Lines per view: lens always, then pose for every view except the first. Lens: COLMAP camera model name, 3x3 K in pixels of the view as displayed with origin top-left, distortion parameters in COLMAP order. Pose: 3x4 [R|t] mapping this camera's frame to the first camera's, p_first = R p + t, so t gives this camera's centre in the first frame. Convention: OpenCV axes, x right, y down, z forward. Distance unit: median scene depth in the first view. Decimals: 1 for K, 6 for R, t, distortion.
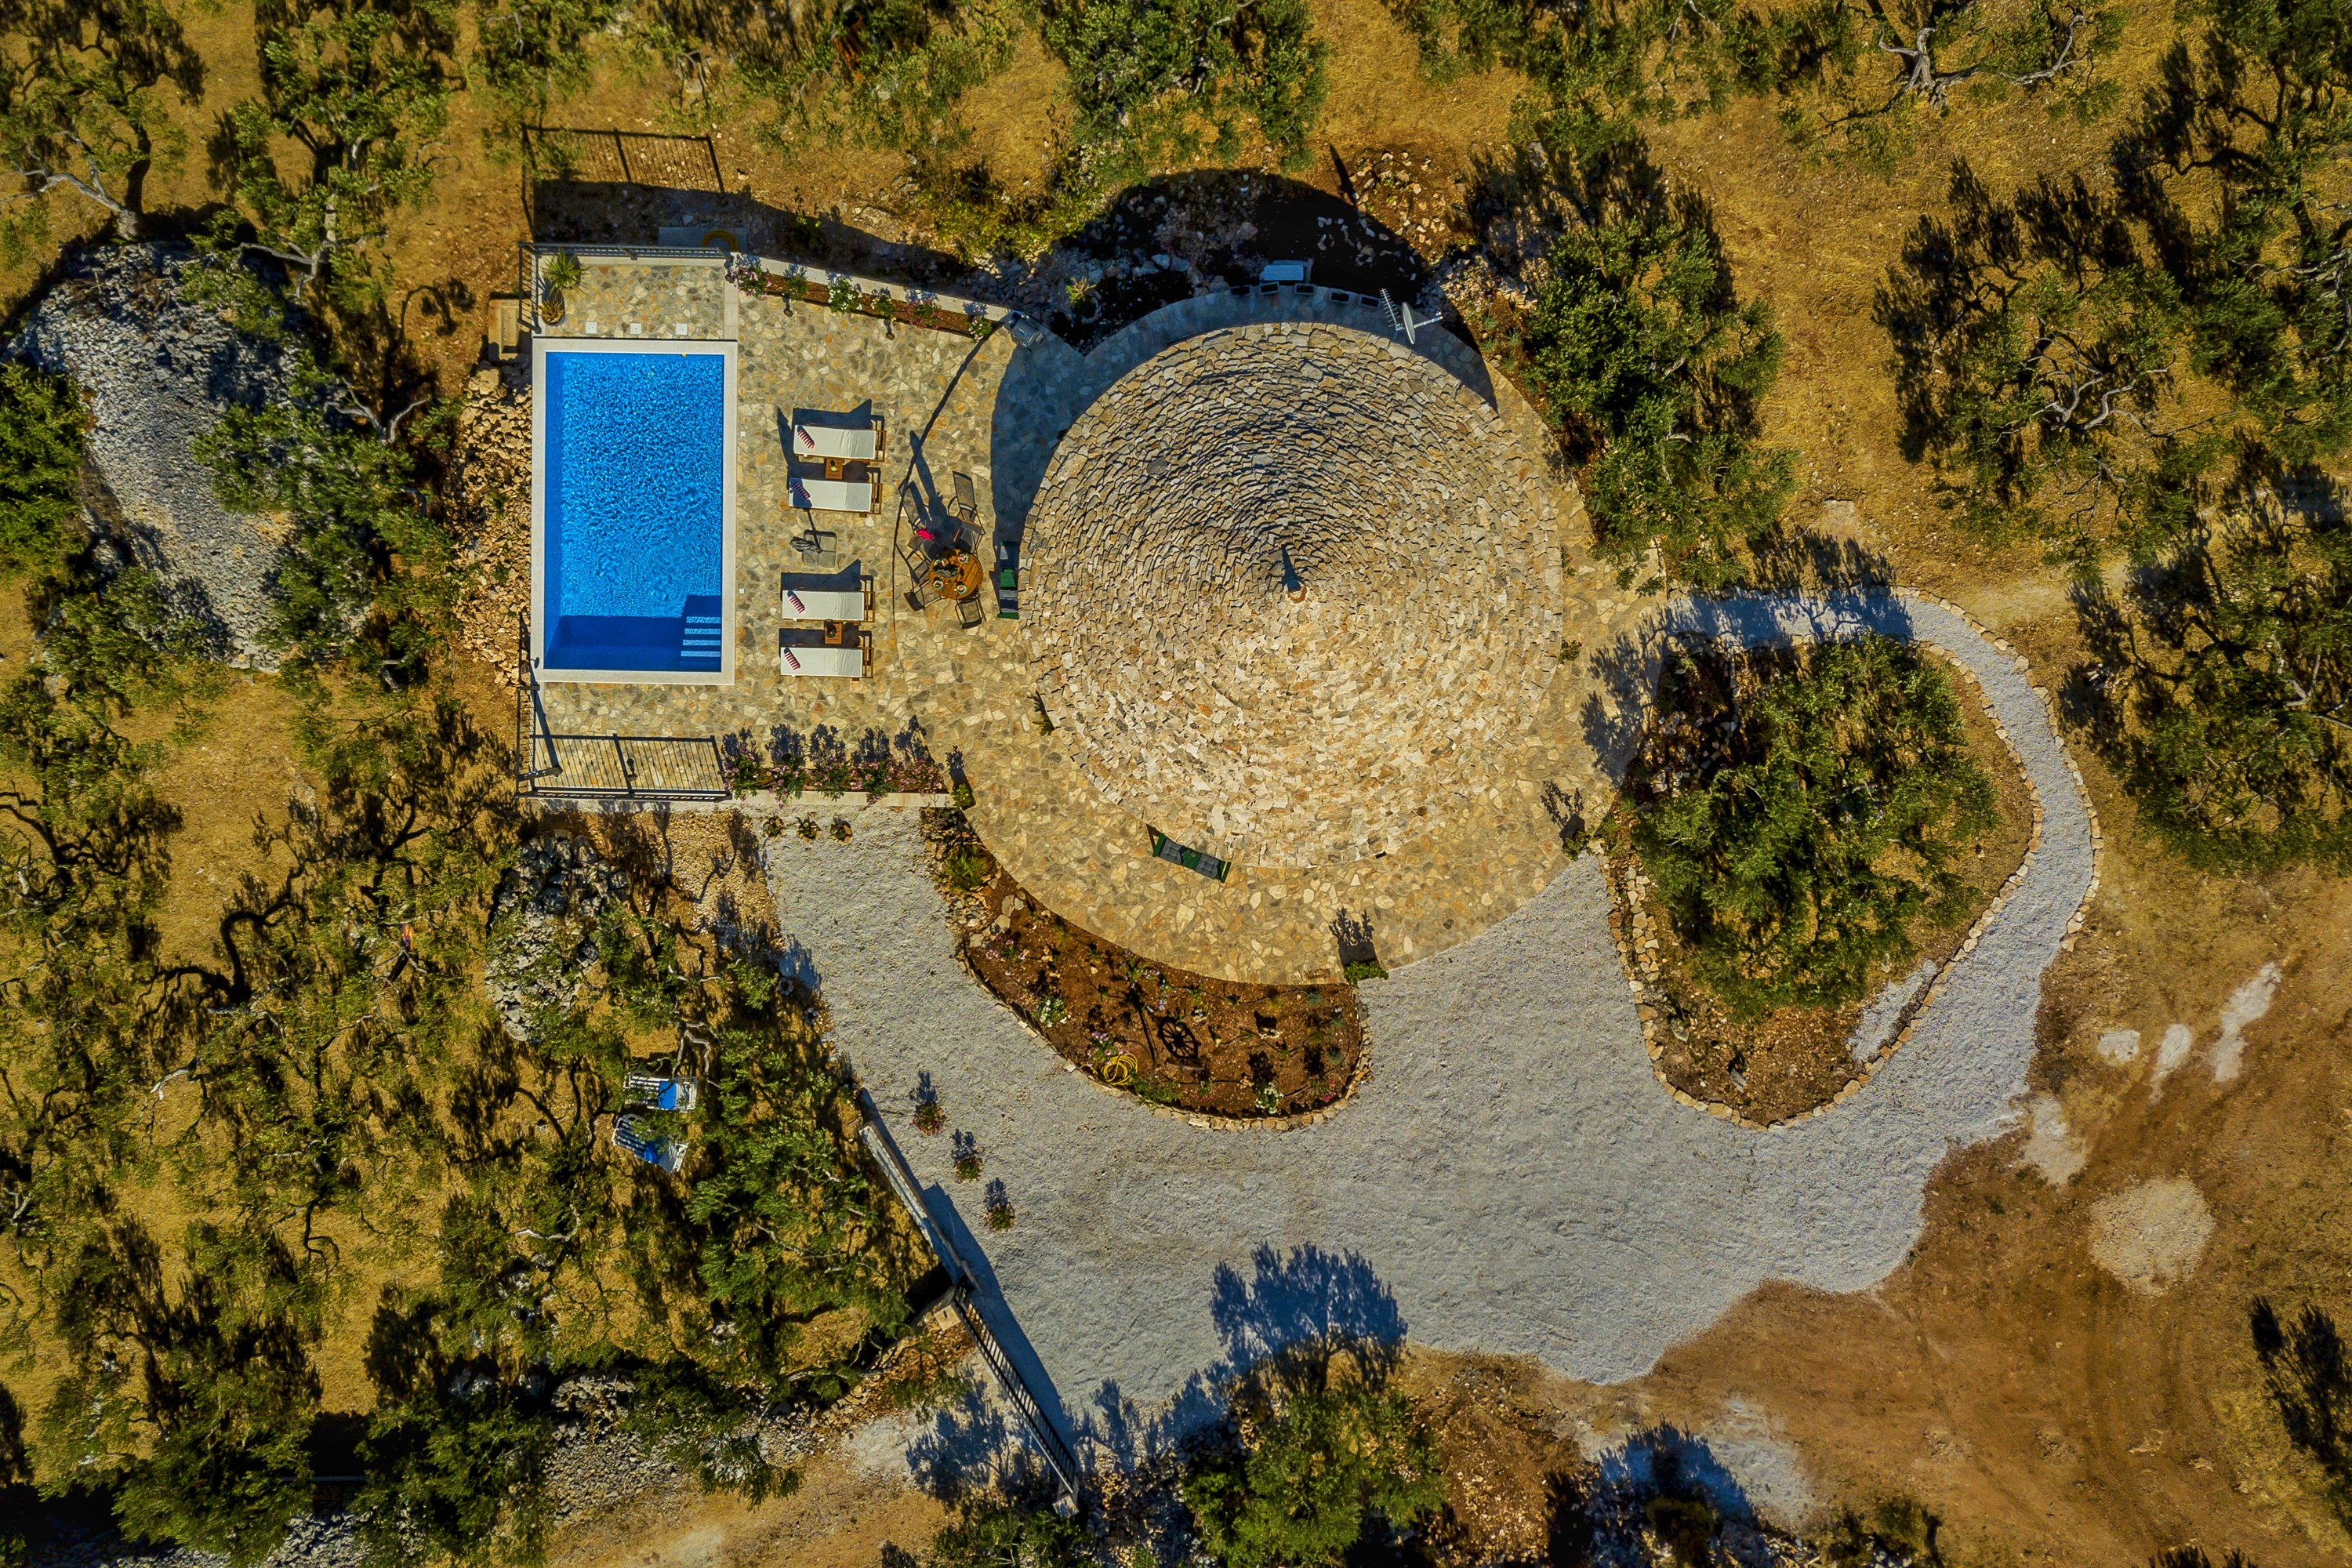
lens RADIAL K [[1781.4, 0, 1155.9], [0, 1781.4, 722.0], [0, 0, 1]] dist [0.051723, -0.010271]
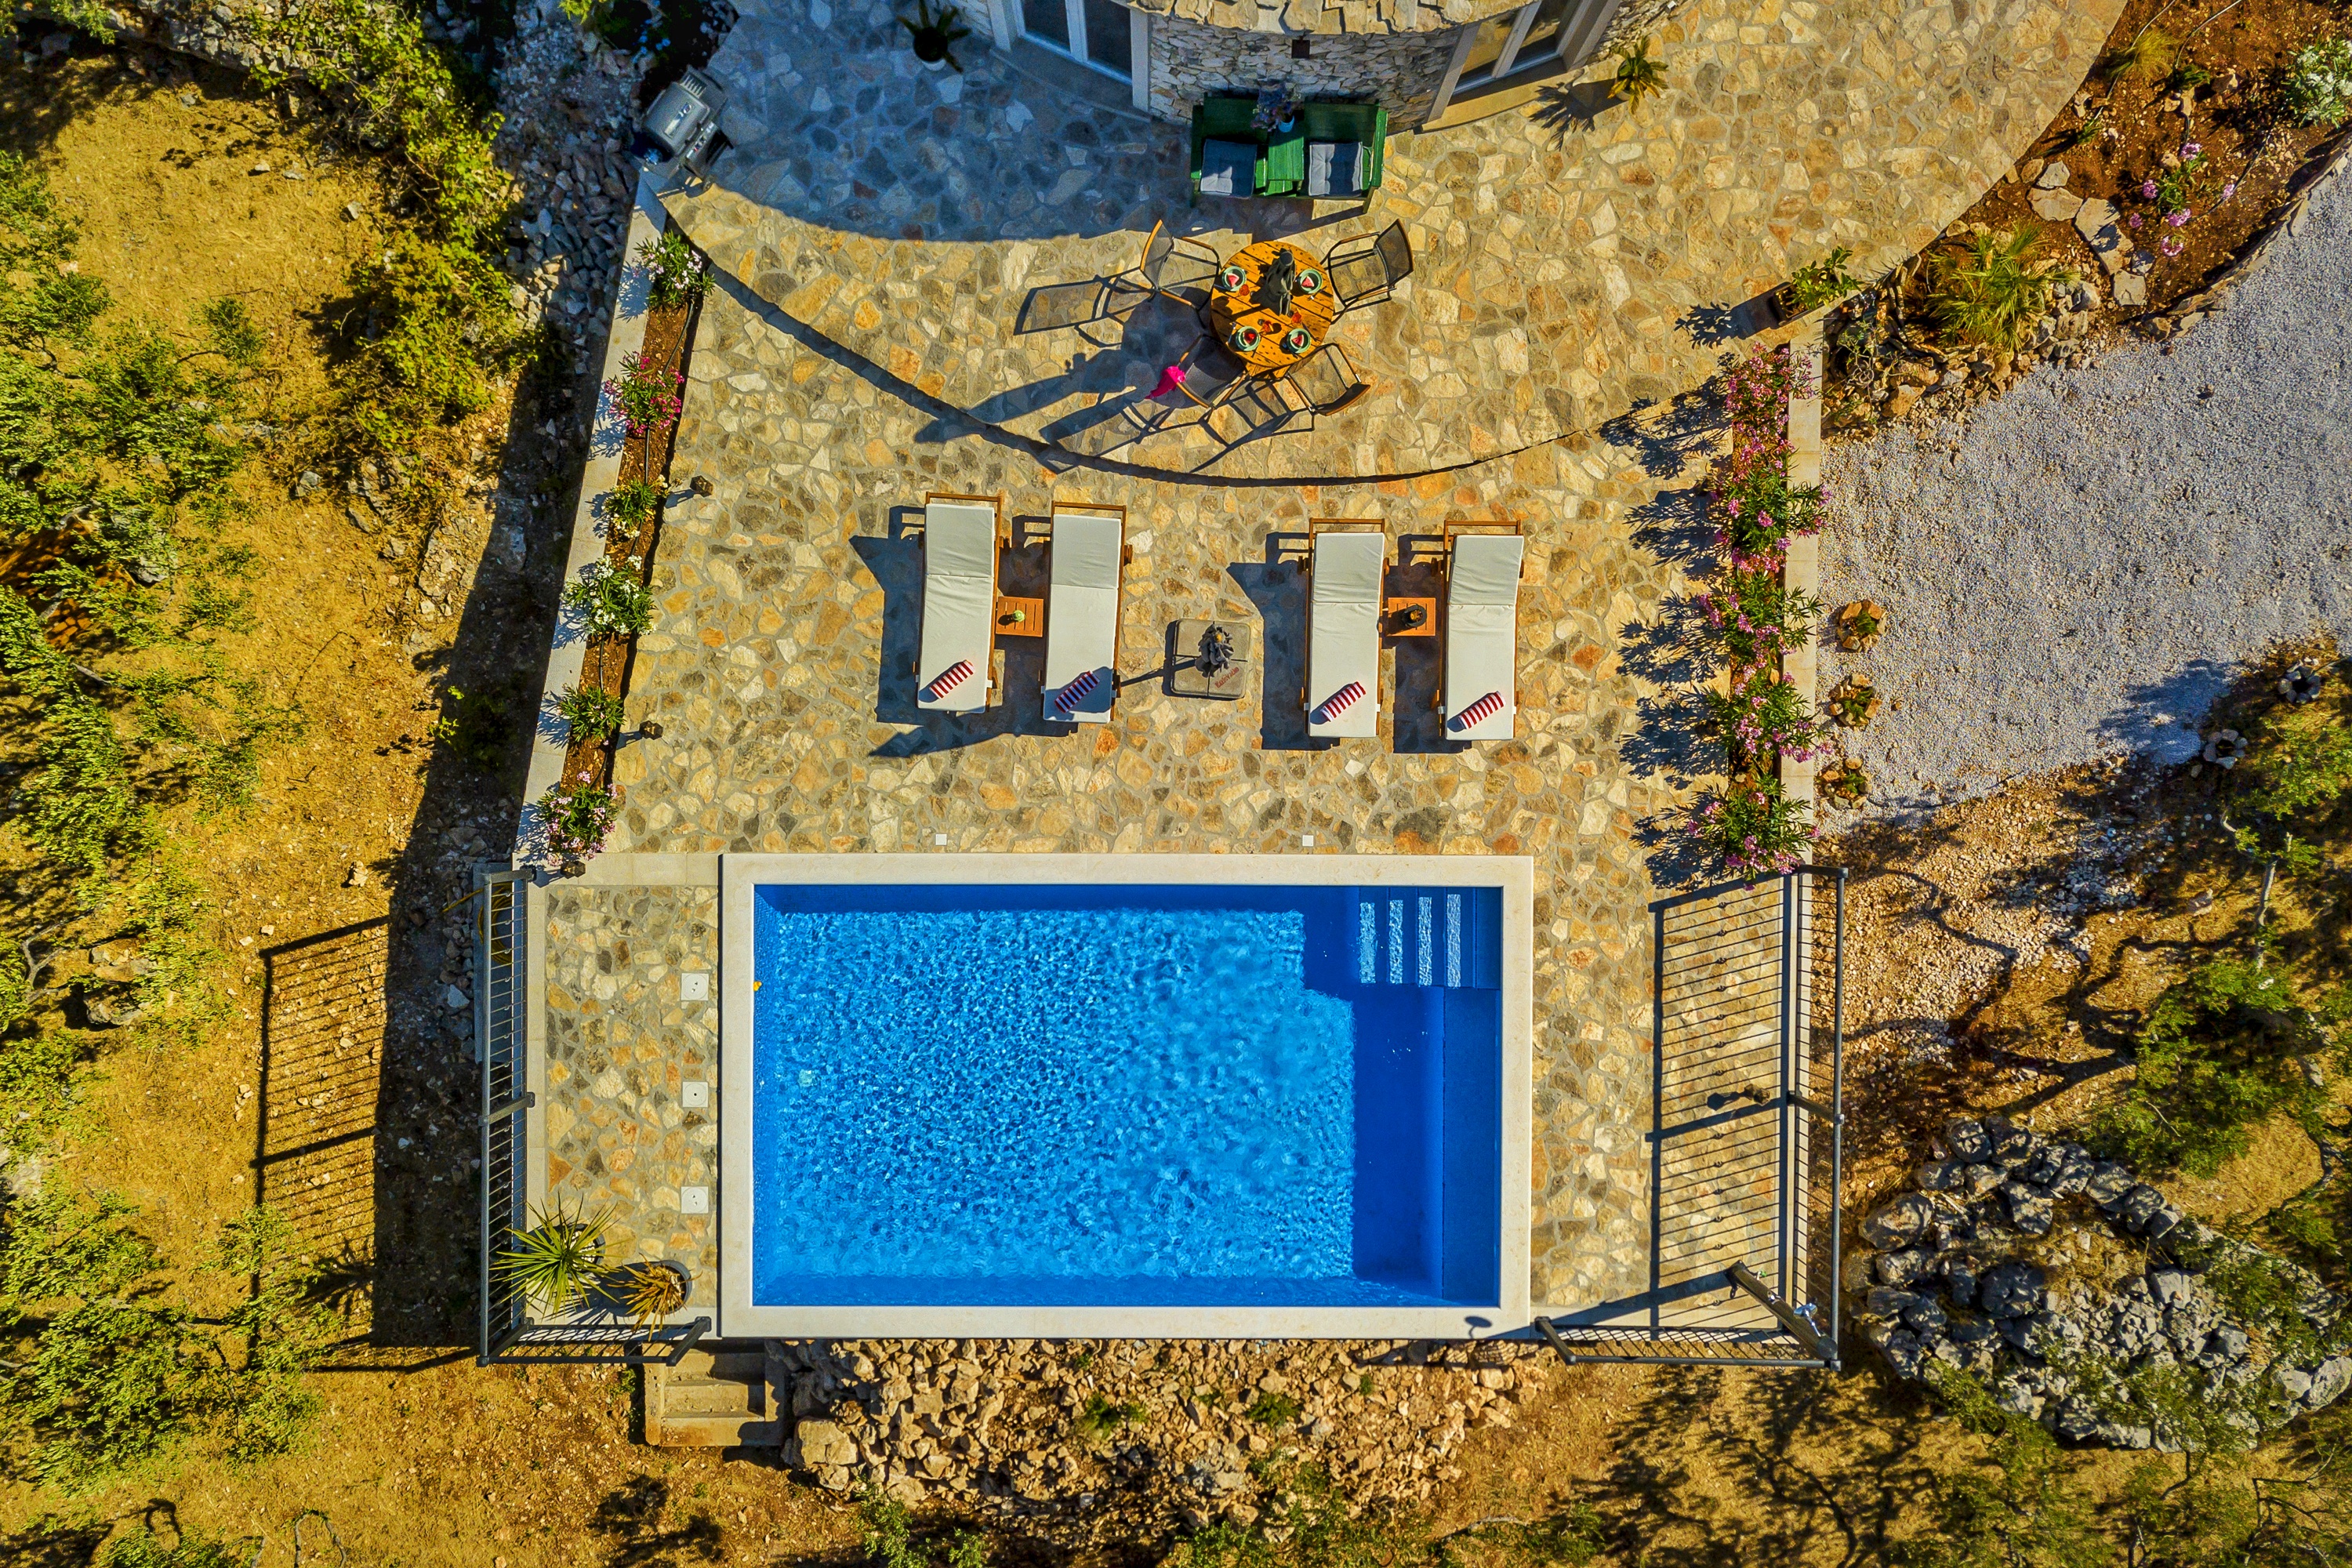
lens RADIAL K [[1781.4, 0, 1186.2], [0, 1781.4, 791.3], [0, 0, 1]] dist [0.051723, -0.010271]
pose [[-0.011825, -0.999921, 0.004301, -0.220248], [0.999875, -0.011869, -0.010455, -0.097618], [0.010505, 0.004177, 0.999936, 0.574688]]
